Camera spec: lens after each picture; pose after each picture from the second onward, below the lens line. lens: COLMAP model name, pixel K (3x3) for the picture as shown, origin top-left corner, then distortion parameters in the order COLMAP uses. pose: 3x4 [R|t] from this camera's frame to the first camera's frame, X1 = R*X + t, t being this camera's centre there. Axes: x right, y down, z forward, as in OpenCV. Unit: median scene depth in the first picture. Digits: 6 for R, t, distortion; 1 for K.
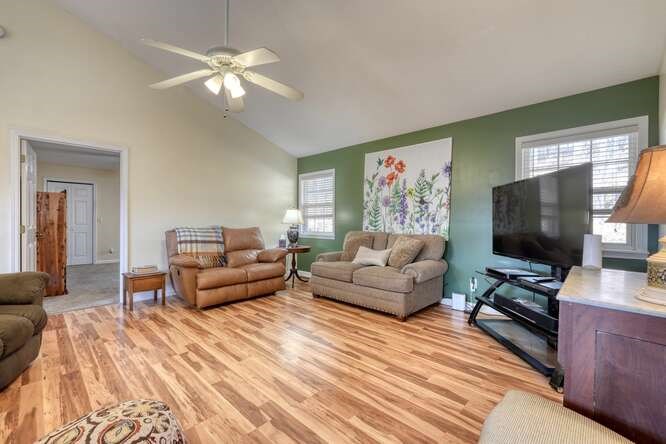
lens RADIAL K [[282.6, 0, 334.0], [0, 282.6, 221.2], [0, 0, 1]] dist [-0.003523, 0.001101]
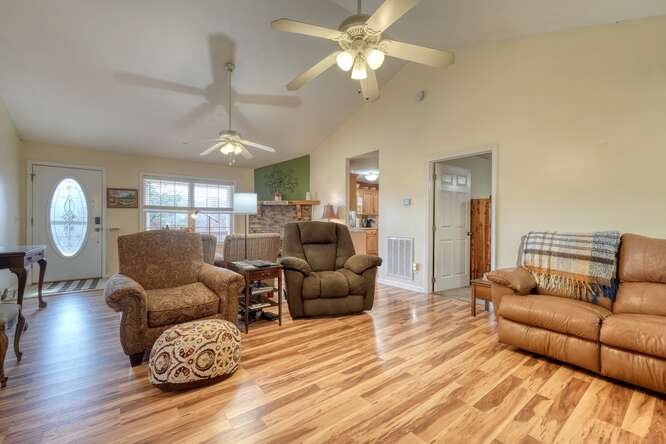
lens RADIAL K [[282.6, 0, 334.0], [0, 282.6, 221.2], [0, 0, 1]] dist [-0.003523, 0.001101]
pose [[-0.151818, -0.003958, -0.988401, 0.272593], [-0.007688, 0.999966, -0.002823, 0.000613], [0.988379, 0.007171, -0.151844, 0.598943]]
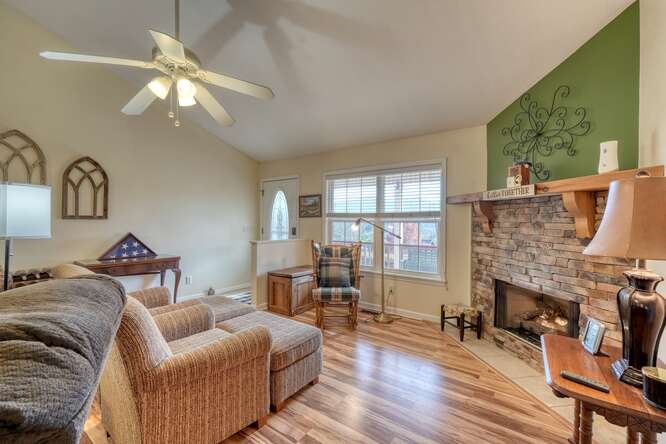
lens RADIAL K [[282.6, 0, 334.0], [0, 282.6, 221.2], [0, 0, 1]] dist [-0.003523, 0.001101]
pose [[-0.991321, -0.010153, -0.131071, -0.912682], [-0.010482, 0.999943, 0.001818, -0.048139], [0.131045, 0.003176, -0.991371, 0.575910]]
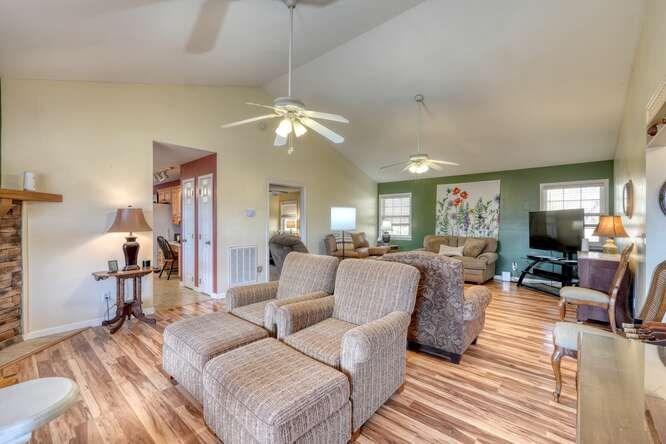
lens RADIAL K [[282.6, 0, 334.0], [0, 282.6, 221.2], [0, 0, 1]] dist [-0.003523, 0.001101]
pose [[0.998978, -0.001824, 0.045162, -0.631285], [0.001858, 0.999998, -0.000706, -0.047938], [-0.045160, 0.000789, 0.998979, -0.621345]]
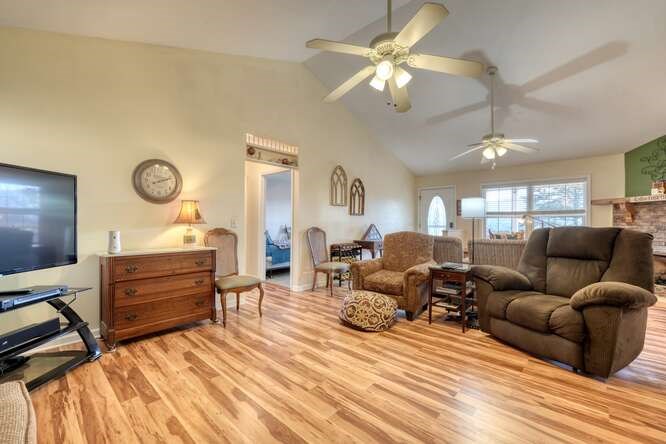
lens RADIAL K [[282.6, 0, 334.0], [0, 282.6, 221.2], [0, 0, 1]] dist [-0.003523, 0.001101]
pose [[-0.999825, -0.010464, -0.015506, -0.108463], [-0.010366, 0.999926, -0.006348, -0.003577], [0.015571, -0.006187, -0.999860, 1.084113]]
